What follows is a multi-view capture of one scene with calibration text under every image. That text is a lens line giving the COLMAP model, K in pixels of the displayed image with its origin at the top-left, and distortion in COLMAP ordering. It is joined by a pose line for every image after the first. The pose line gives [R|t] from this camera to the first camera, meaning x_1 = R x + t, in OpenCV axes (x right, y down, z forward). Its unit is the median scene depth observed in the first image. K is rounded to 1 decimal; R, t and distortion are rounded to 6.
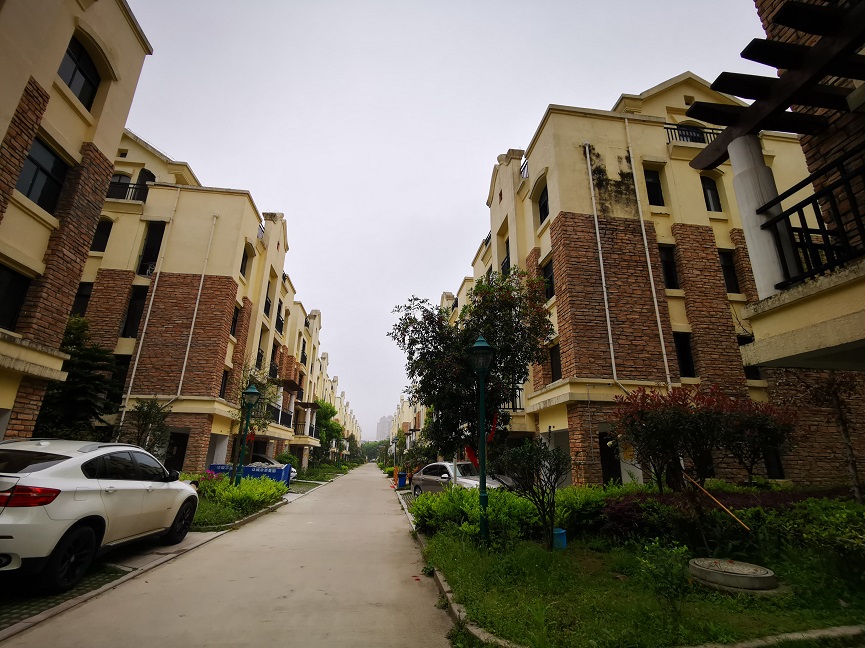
lens RADIAL K [[411.0, 0, 432.5], [0, 411.0, 324.0], [0, 0, 1]] dist [0.008526, -0.000167]
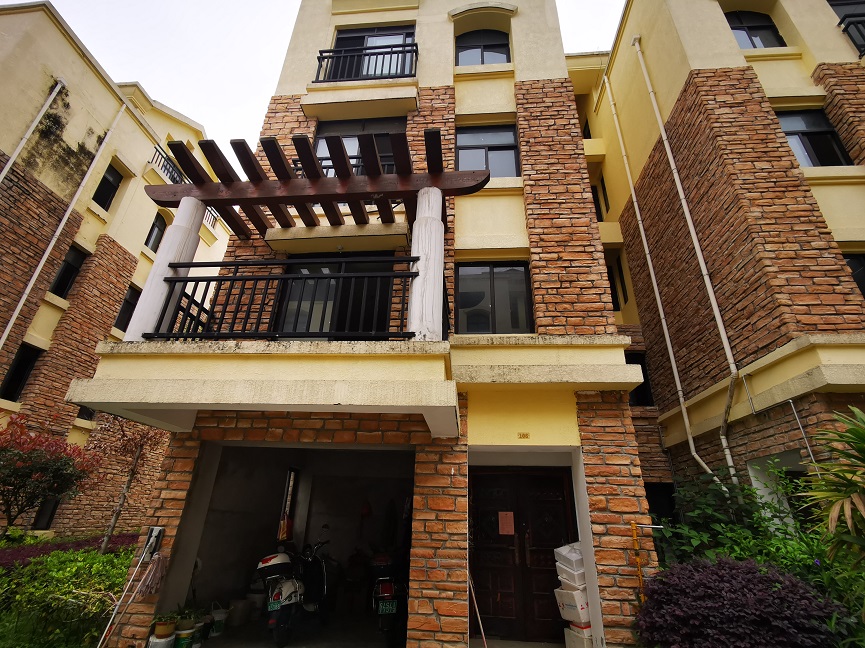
lens RADIAL K [[418.4, 0, 433.0], [0, 418.4, 322.1], [0, 0, 1]] dist [-0.033914, 0.027268]
pose [[0.214449, 0.416822, 0.883329, 0.023009], [-0.326085, 0.883034, -0.337518, -0.002093], [-0.920695, -0.215660, 0.325285, 0.005303]]
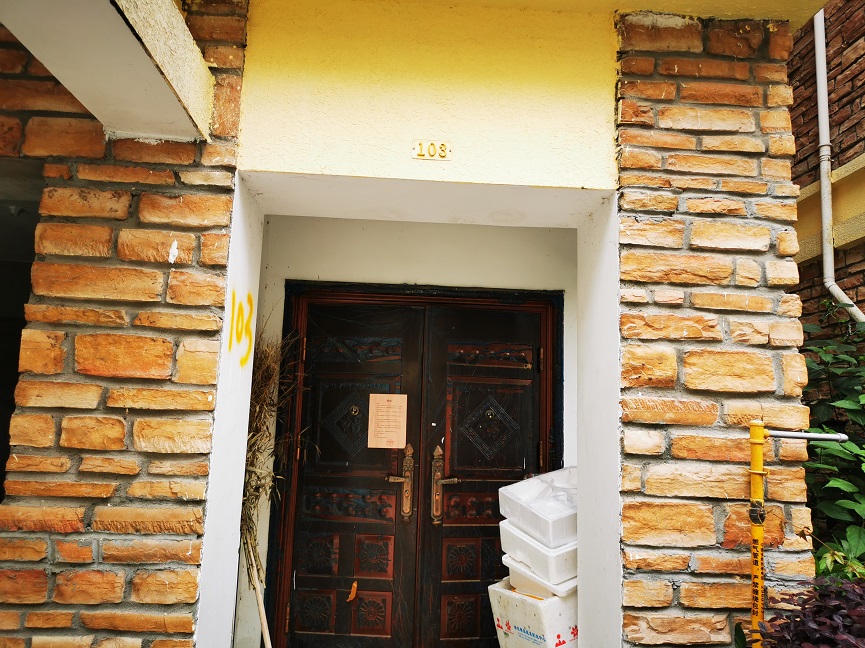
lens RADIAL K [[681.4, 0, 432.5], [0, 681.4, 324.0], [0, 0, 1]] dist [0.004239, -0.000252]
pose [[0.074052, 0.131675, 0.988523, 0.253691], [-0.339477, 0.935373, -0.099164, -0.003974], [-0.937695, -0.328237, 0.113967, -0.005787]]
